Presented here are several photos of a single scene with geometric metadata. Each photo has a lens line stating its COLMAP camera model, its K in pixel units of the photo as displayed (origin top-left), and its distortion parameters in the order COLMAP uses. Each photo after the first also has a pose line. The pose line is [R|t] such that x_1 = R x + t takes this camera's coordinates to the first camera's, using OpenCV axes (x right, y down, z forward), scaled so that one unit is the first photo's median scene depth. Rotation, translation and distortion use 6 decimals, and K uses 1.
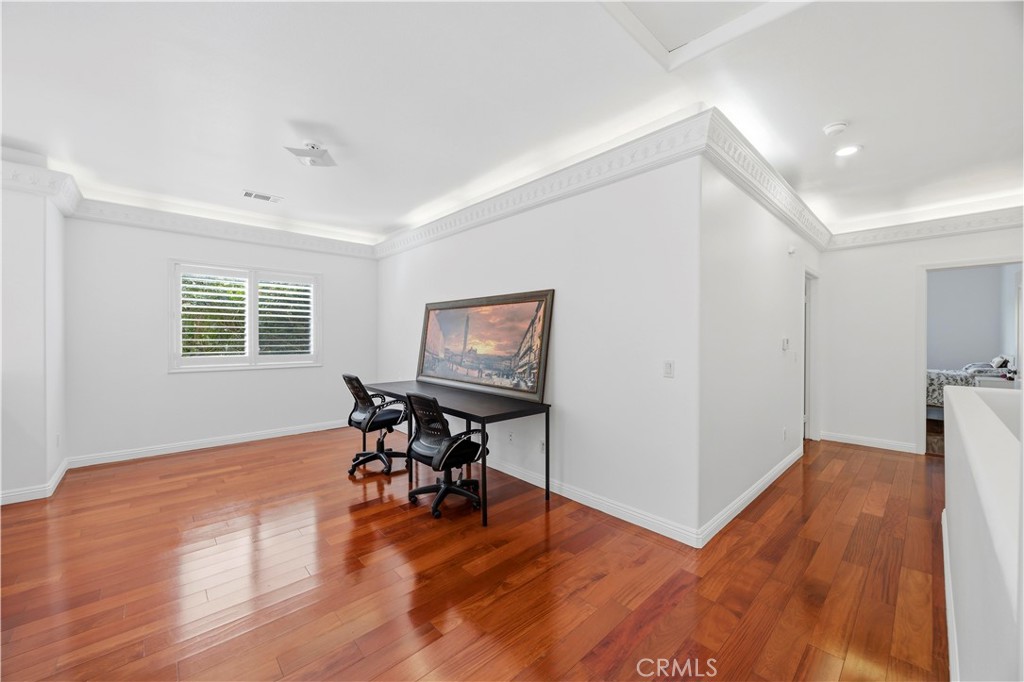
lens RADIAL K [[389.5, 0, 510.7], [0, 389.5, 337.3], [0, 0, 1]] dist [-0.006888, 0.000618]
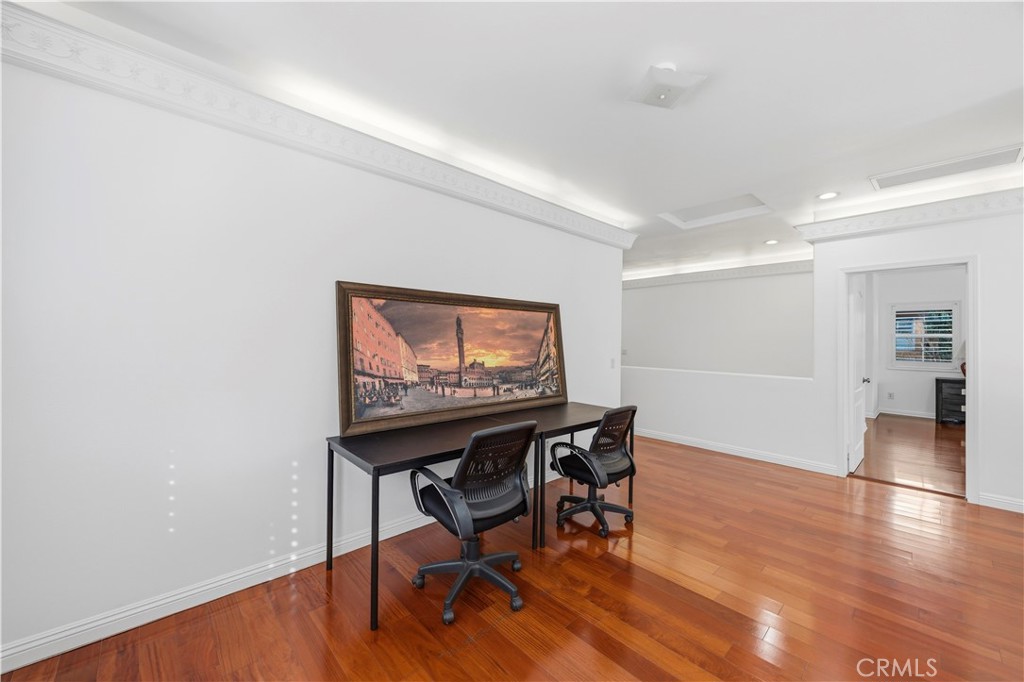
lens RADIAL K [[389.5, 0, 515.3], [0, 389.5, 342.4], [0, 0, 1]] dist [-0.006888, 0.000618]
pose [[-0.013236, -0.005200, 0.999899, -0.957507], [-0.003445, 0.999981, 0.005155, -0.013805], [-0.999906, -0.003376, -0.013254, 1.038353]]
